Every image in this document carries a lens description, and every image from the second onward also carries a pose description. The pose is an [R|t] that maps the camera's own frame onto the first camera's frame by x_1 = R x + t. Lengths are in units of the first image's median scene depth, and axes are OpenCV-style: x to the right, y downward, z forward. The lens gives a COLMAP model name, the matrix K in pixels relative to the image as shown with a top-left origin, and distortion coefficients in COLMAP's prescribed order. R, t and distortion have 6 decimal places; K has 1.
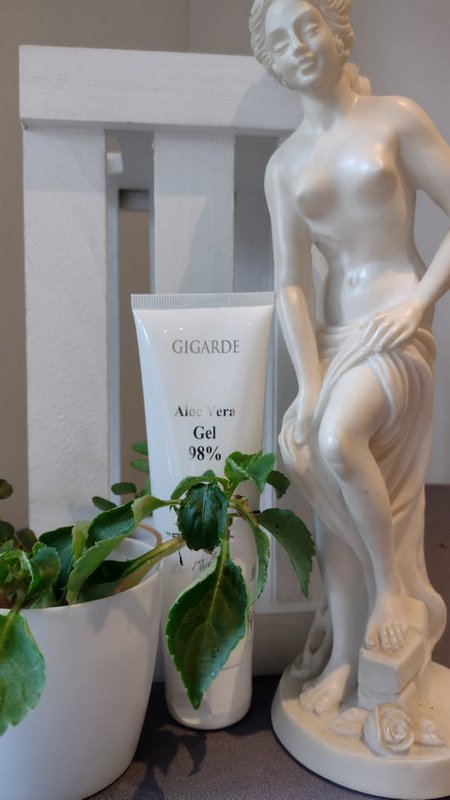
lens RADIAL K [[582.0, 0, 225.0], [0, 582.0, 400.0], [0, 0, 1]] dist [0.002652, -0.000296]
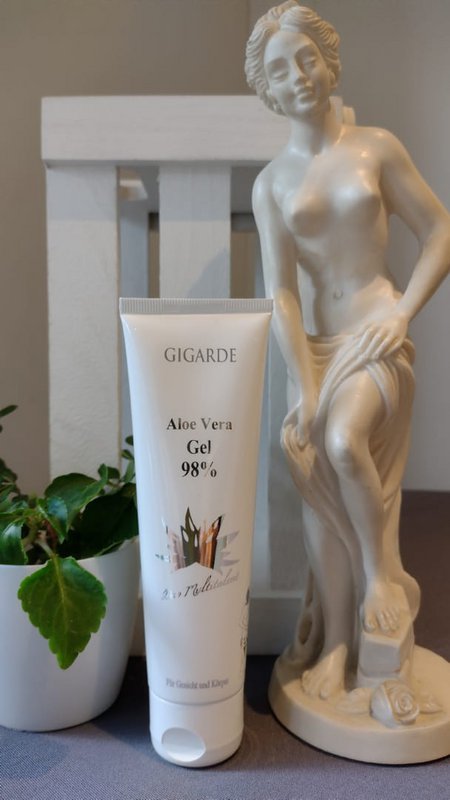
lens RADIAL K [[582.0, 0, 225.0], [0, 582.0, 400.0], [0, 0, 1]] dist [0.002652, -0.000296]
pose [[0.981207, -0.015517, 0.192331, -0.218859], [0.017701, 0.999797, -0.009646, -0.001283], [-0.192142, 0.012870, 0.981283, -0.021484]]
